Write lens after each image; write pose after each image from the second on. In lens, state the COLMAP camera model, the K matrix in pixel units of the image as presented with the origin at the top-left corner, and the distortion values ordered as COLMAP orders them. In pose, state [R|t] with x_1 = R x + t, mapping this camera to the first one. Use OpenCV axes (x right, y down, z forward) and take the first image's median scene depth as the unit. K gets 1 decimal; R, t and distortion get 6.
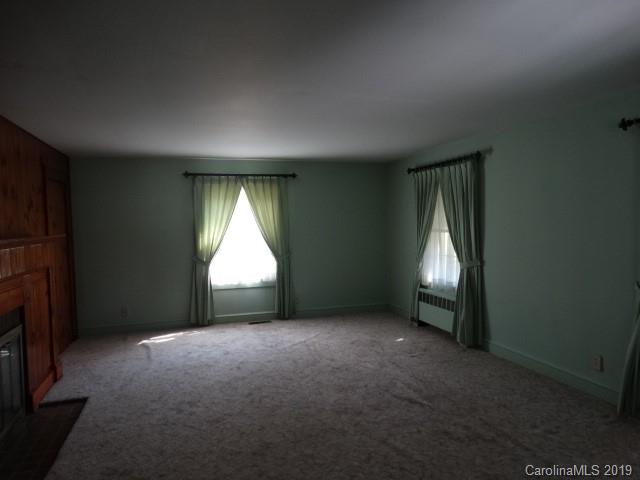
lens RADIAL K [[457.9, 0, 319.0], [0, 457.9, 241.1], [0, 0, 1]] dist [0.005395, -0.004166]
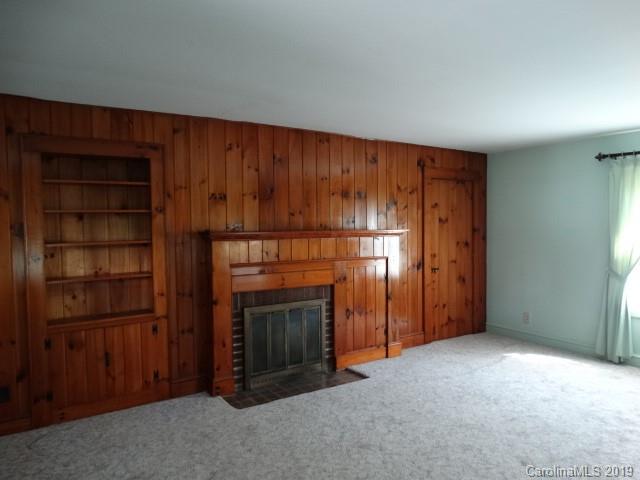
lens RADIAL K [[457.9, 0, 319.1], [0, 457.9, 238.6], [0, 0, 1]] dist [0.005395, -0.004166]
pose [[0.292752, 0.065133, -0.953967, 0.420418], [-0.049990, 0.997355, 0.052754, -0.038875], [0.954881, 0.032245, 0.295234, 0.467156]]
